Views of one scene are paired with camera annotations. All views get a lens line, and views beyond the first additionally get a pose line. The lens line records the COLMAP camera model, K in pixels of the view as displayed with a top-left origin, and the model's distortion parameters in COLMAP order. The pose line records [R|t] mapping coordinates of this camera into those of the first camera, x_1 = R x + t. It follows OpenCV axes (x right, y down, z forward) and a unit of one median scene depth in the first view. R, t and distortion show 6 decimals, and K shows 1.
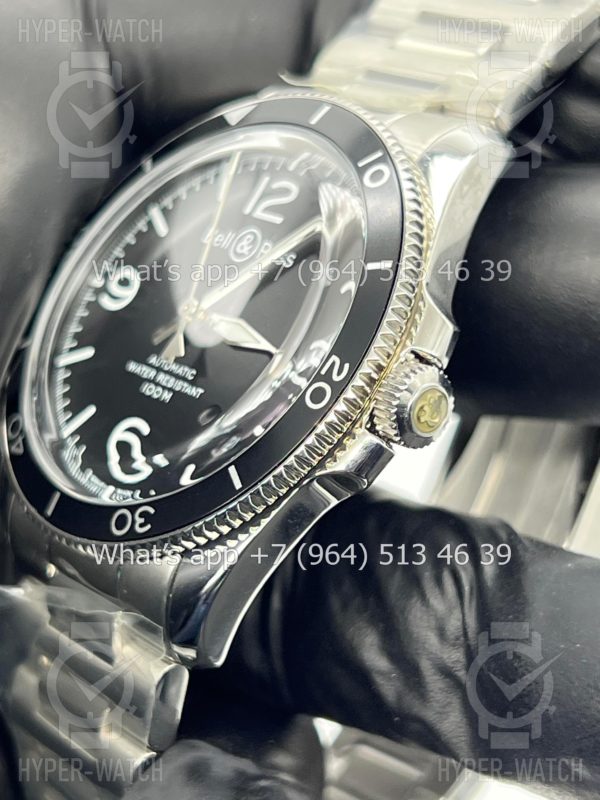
lens RADIAL K [[1909.3, 0, 297.4], [0, 1909.3, 400.6], [0, 0, 1]] dist [0.183524, 0.000000]
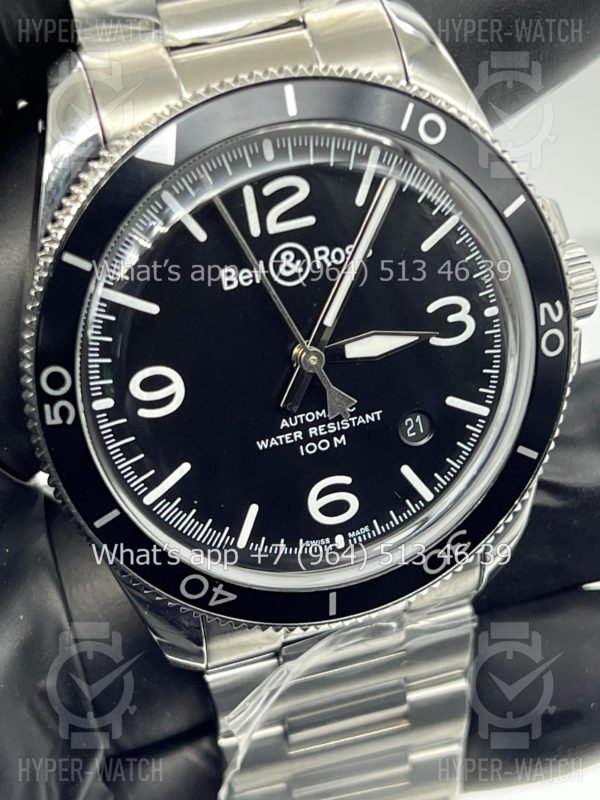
lens RADIAL K [[1909.3, 0, 299.3], [0, 1909.3, 399.5], [0, 0, 1]] dist [0.183524, 0.000000]
pose [[0.362745, -0.744623, 0.560314, -0.590538], [0.260197, 0.658285, 0.706370, -0.689482], [-0.894826, -0.110440, 0.432539, 0.610401]]
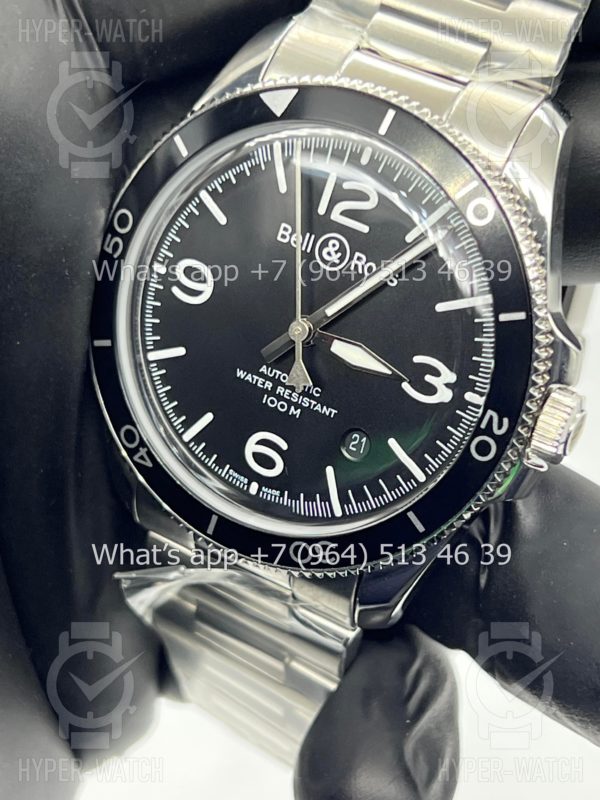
lens RADIAL K [[1909.3, 0, 297.4], [0, 1909.3, 396.9], [0, 0, 1]] dist [0.183524, 0.000000]
pose [[0.941404, -0.278007, 0.190974, -0.269853], [0.139597, 0.836603, 0.529725, -0.578249], [-0.307037, -0.472026, 0.826390, 0.115184]]
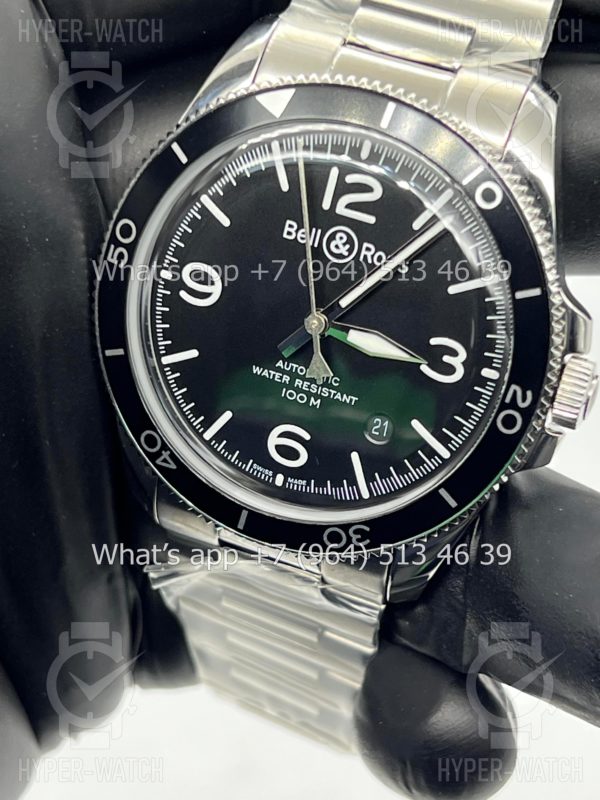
lens RADIAL K [[1909.3, 0, 304.6], [0, 1909.3, 396.1], [0, 0, 1]] dist [0.183524, 0.000000]
pose [[0.884702, -0.371752, 0.281252, -0.382755], [0.158161, 0.806933, 0.569073, -0.634353], [-0.438506, -0.458977, 0.772692, 0.150964]]
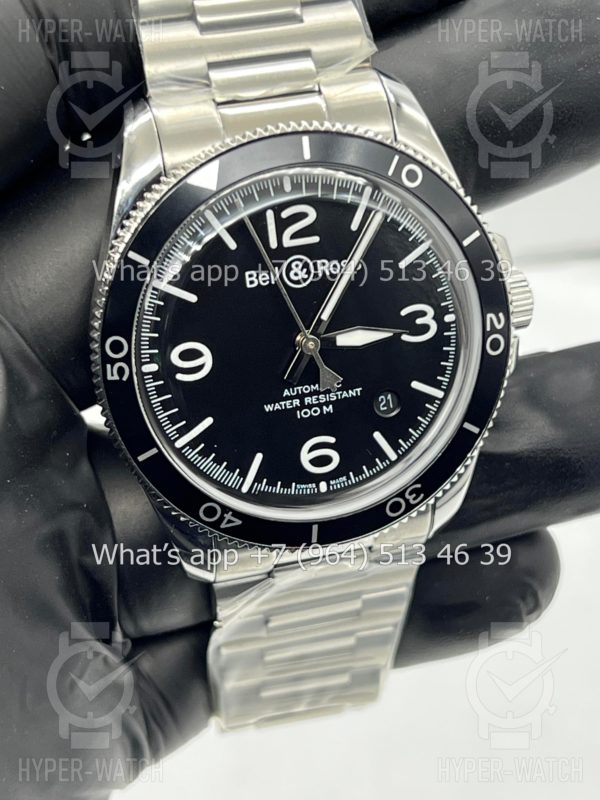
lens RADIAL K [[1909.3, 0, 304.2], [0, 1909.3, 403.9], [0, 0, 1]] dist [0.183524, 0.000000]
pose [[0.408306, -0.708618, 0.575453, -0.783597], [0.219352, 0.688088, 0.691679, -0.863214], [-0.886099, -0.156190, 0.436387, 0.474116]]
